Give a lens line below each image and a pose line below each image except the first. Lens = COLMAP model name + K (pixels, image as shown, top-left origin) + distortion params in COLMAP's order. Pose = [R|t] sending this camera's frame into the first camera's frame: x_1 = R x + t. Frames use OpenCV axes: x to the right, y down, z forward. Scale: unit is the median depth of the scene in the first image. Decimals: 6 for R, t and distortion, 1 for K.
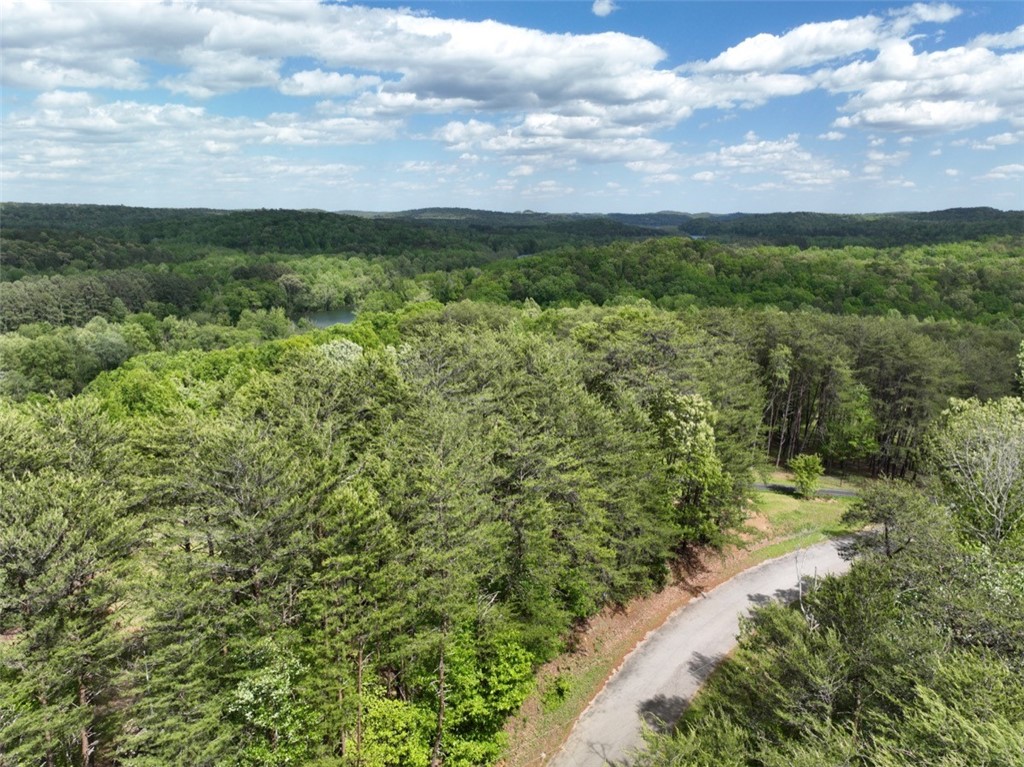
lens RADIAL K [[704.9, 0, 512.4], [0, 704.9, 413.3], [0, 0, 1]] dist [-0.017890, 0.017685]
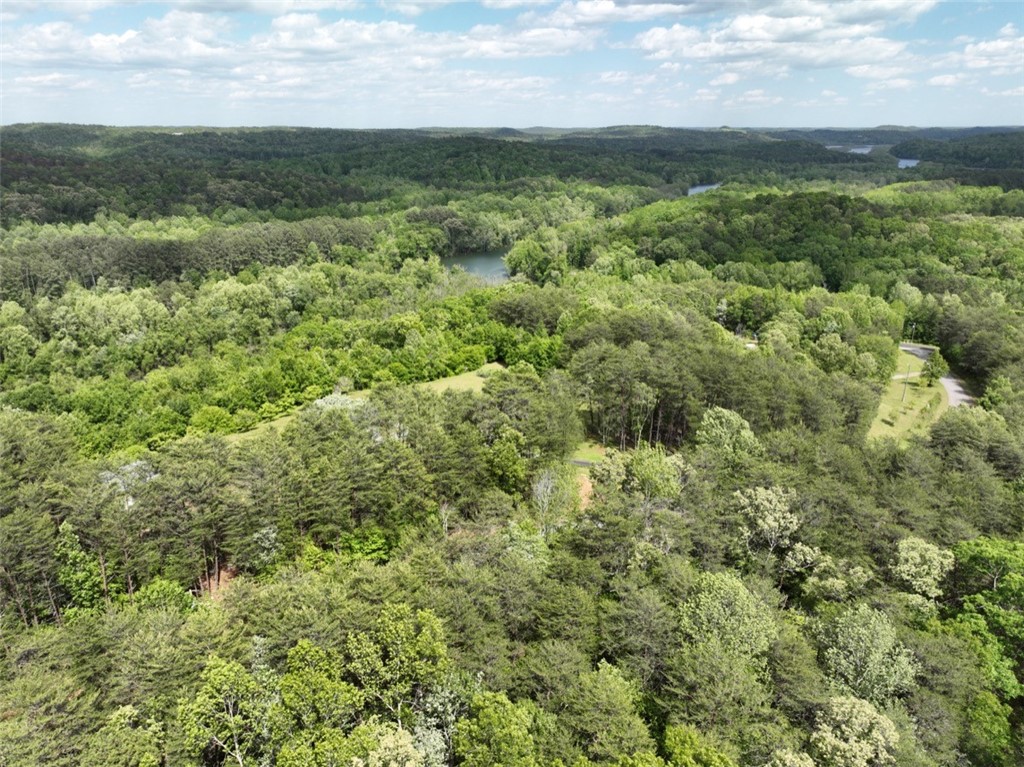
lens RADIAL K [[704.9, 0, 513.6], [0, 704.9, 391.8], [0, 0, 1]] dist [-0.017890, 0.017685]
pose [[0.966740, 0.080227, -0.242853, 0.070441], [-0.059792, 0.994110, 0.090389, -0.028820], [0.248674, -0.072862, 0.965843, -0.083441]]
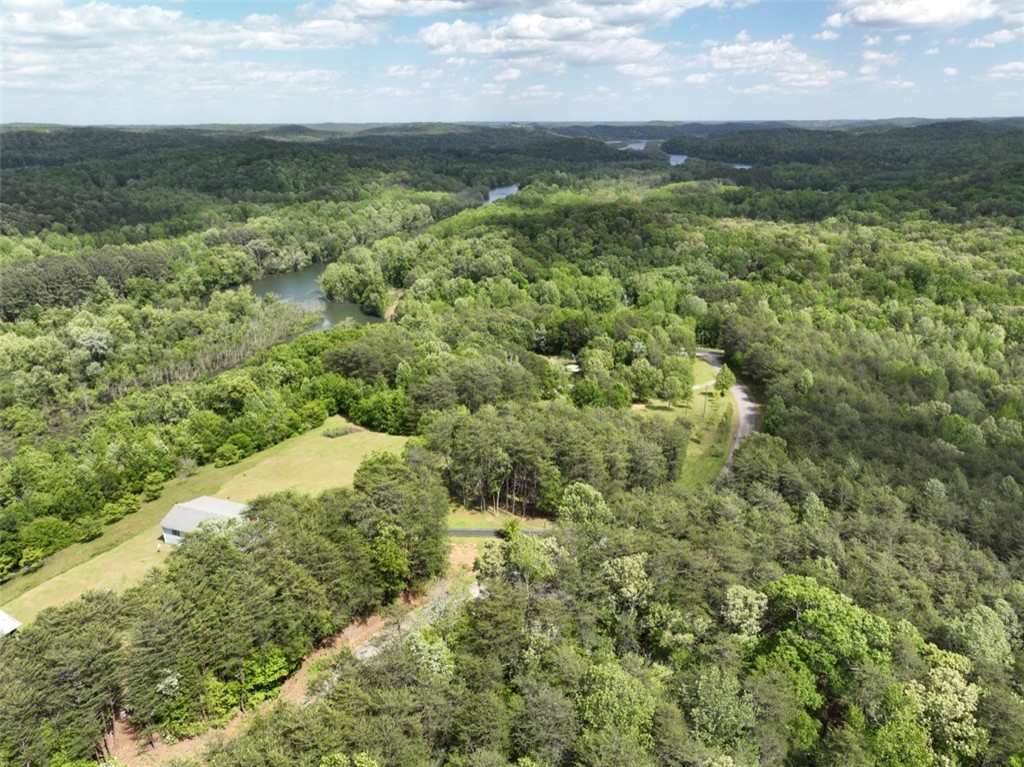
lens RADIAL K [[704.9, 0, 515.5], [0, 704.9, 385.0], [0, 0, 1]] dist [-0.017890, 0.017685]
pose [[0.999745, -0.017563, 0.014223, 0.058561], [0.016308, 0.996330, 0.084026, -0.058412], [-0.015647, -0.083772, 0.996362, -0.100873]]
